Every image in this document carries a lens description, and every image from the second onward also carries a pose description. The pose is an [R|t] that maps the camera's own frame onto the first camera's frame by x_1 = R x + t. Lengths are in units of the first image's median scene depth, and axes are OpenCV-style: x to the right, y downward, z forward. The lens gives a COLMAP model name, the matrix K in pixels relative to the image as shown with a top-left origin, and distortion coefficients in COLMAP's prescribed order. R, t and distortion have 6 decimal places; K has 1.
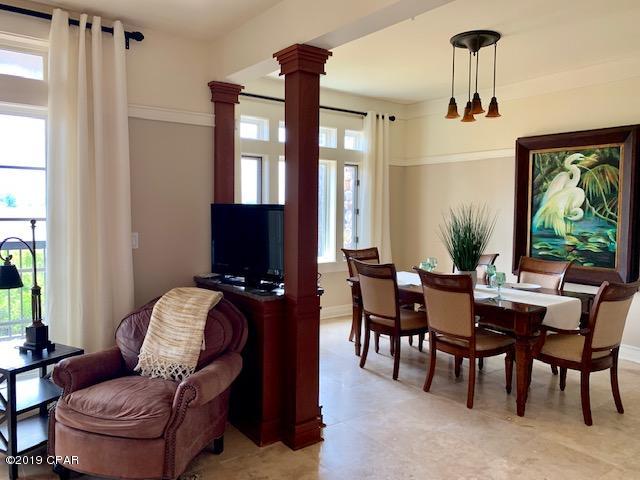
lens RADIAL K [[498.6, 0, 317.6], [0, 498.6, 241.0], [0, 0, 1]] dist [0.012678, -0.011578]
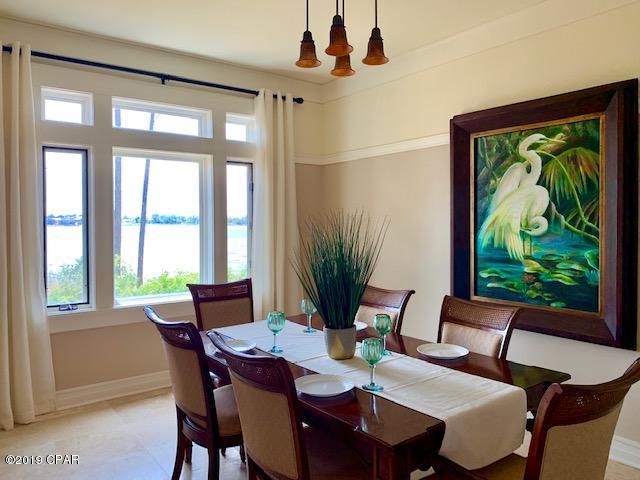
lens RADIAL K [[498.6, 0, 321.9], [0, 498.6, 236.8], [0, 0, 1]] dist [0.012678, -0.011578]
pose [[0.999888, -0.013997, 0.005383, 0.231897], [0.014189, 0.999194, -0.037540, -0.019400], [-0.004853, 0.037612, 0.999281, 0.350614]]
